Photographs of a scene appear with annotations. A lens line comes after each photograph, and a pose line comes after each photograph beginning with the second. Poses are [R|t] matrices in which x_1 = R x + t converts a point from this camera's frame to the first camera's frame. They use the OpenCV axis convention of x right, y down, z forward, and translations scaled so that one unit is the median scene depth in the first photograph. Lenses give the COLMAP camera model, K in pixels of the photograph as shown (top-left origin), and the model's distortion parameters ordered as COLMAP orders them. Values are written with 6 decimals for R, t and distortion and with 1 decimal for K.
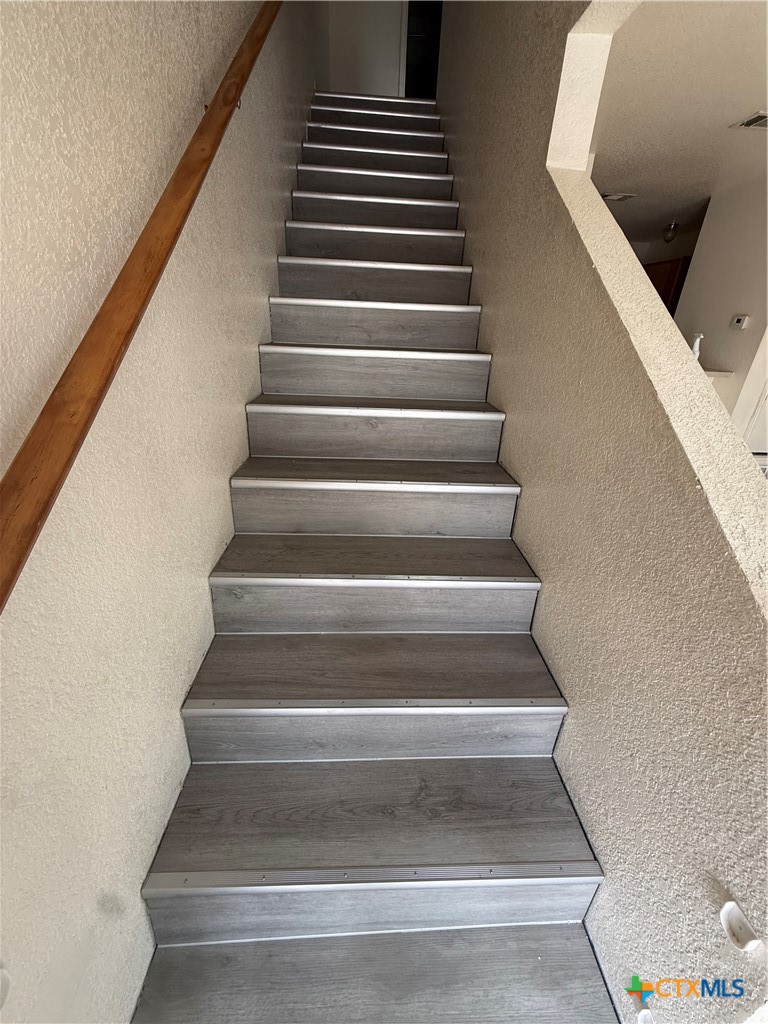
lens RADIAL K [[410.7, 0, 384.0], [0, 410.7, 512.0], [0, 0, 1]] dist [-0.000931, -0.000108]
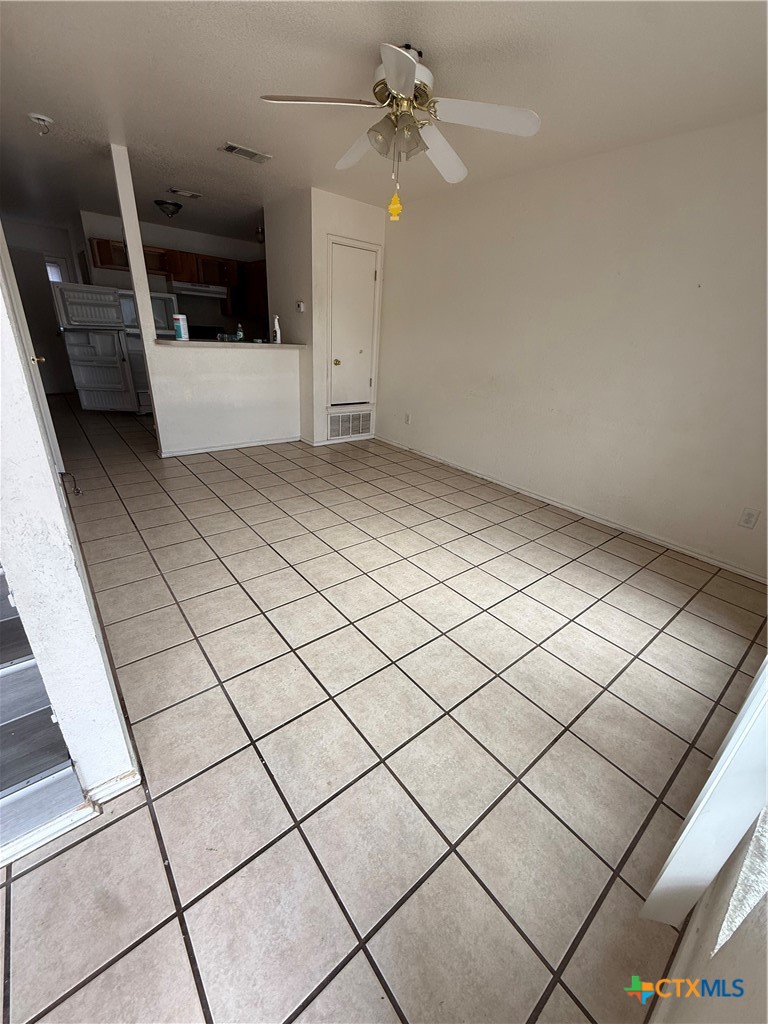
lens RADIAL K [[410.7, 0, 384.0], [0, 410.7, 512.0], [0, 0, 1]] dist [-0.000931, -0.000108]
pose [[0.802283, -0.237069, 0.547850, 0.202330], [0.233529, 0.969261, 0.077440, 0.143233], [-0.549368, 0.065810, 0.832985, -0.215383]]
